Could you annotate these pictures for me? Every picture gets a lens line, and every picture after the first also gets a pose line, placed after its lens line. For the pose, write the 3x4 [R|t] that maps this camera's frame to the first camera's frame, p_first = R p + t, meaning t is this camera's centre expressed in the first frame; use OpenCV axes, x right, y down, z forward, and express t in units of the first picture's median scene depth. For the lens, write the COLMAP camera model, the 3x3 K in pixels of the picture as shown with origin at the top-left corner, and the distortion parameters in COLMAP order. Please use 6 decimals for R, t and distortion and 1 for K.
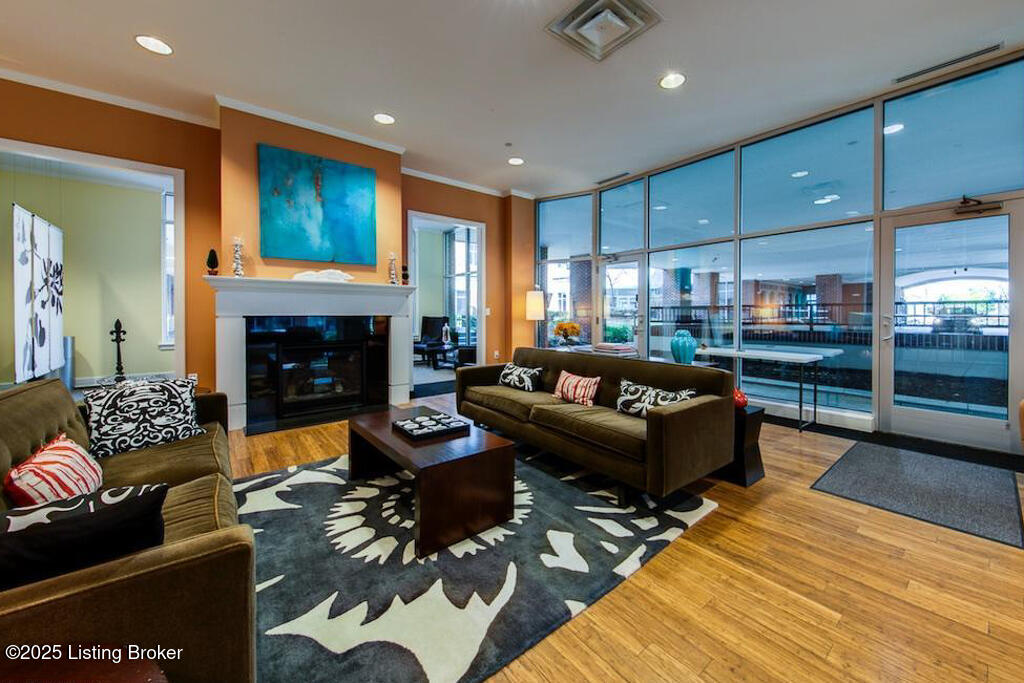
lens RADIAL K [[387.7, 0, 524.0], [0, 387.7, 317.7], [0, 0, 1]] dist [0.003128, -0.001132]
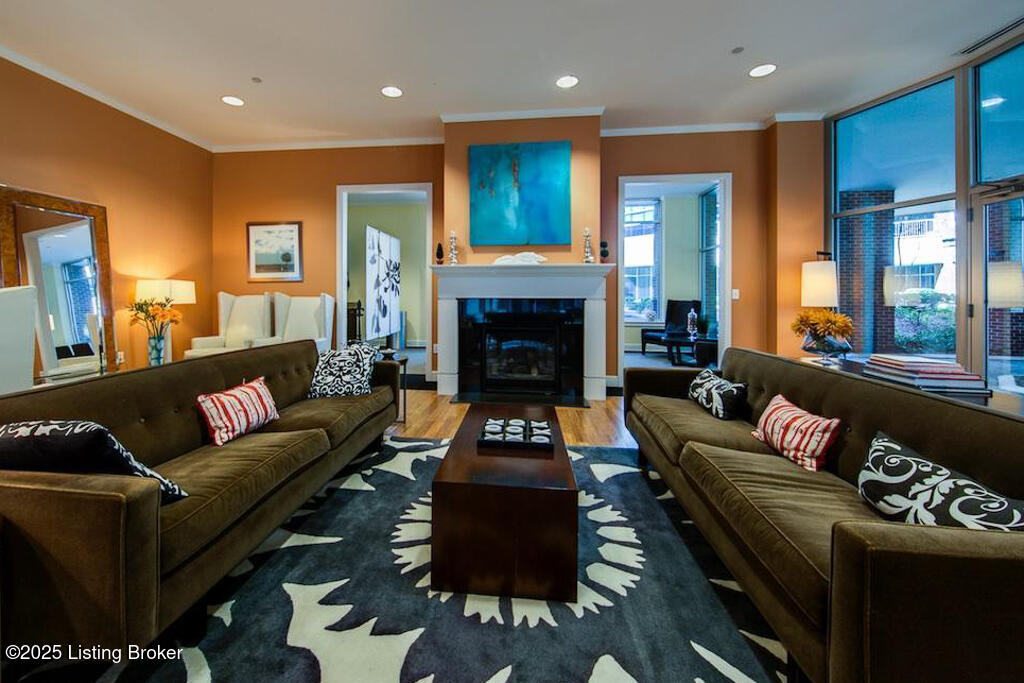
lens RADIAL K [[406.0, 0, 471.9], [0, 406.0, 295.9], [0, 0, 1]] dist [0.002491, -0.002707]
pose [[0.689082, 0.001784, -0.724681, 0.249851], [-0.010940, 0.999909, -0.007940, -0.002487], [0.724601, 0.013399, 0.689038, 0.268072]]
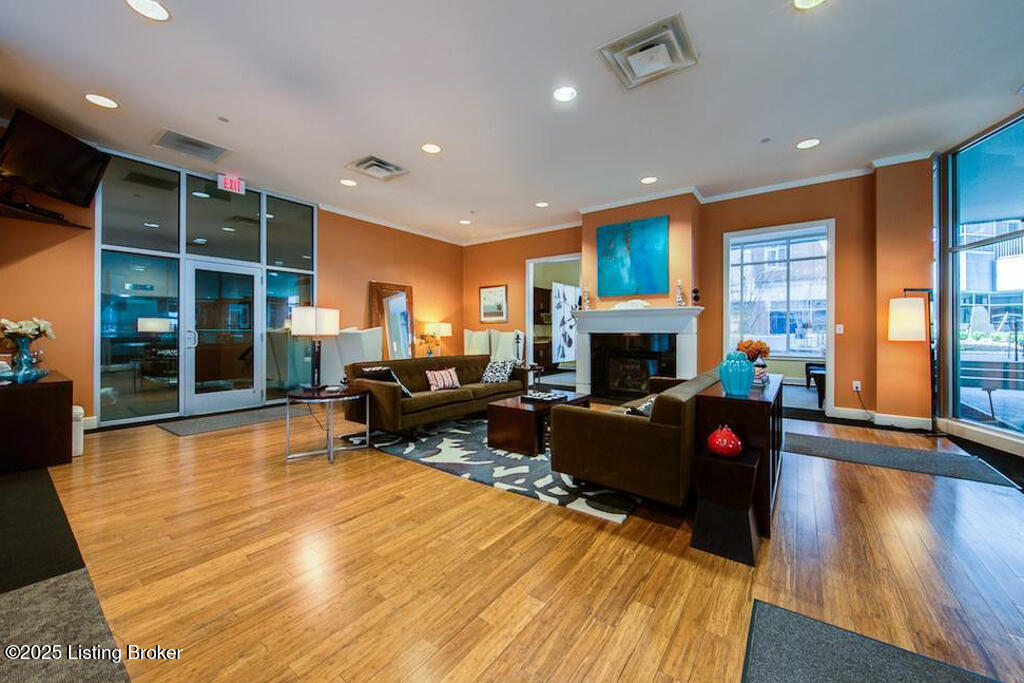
lens RADIAL K [[366.6, 0, 509.1], [0, 366.6, 331.0], [0, 0, 1]] dist [0.003602, -0.000237]
pose [[0.242739, -0.001983, -0.970090, 1.004269], [-0.012719, 0.999905, -0.005227, 0.001223], [0.970008, 0.013608, 0.242691, 0.367188]]
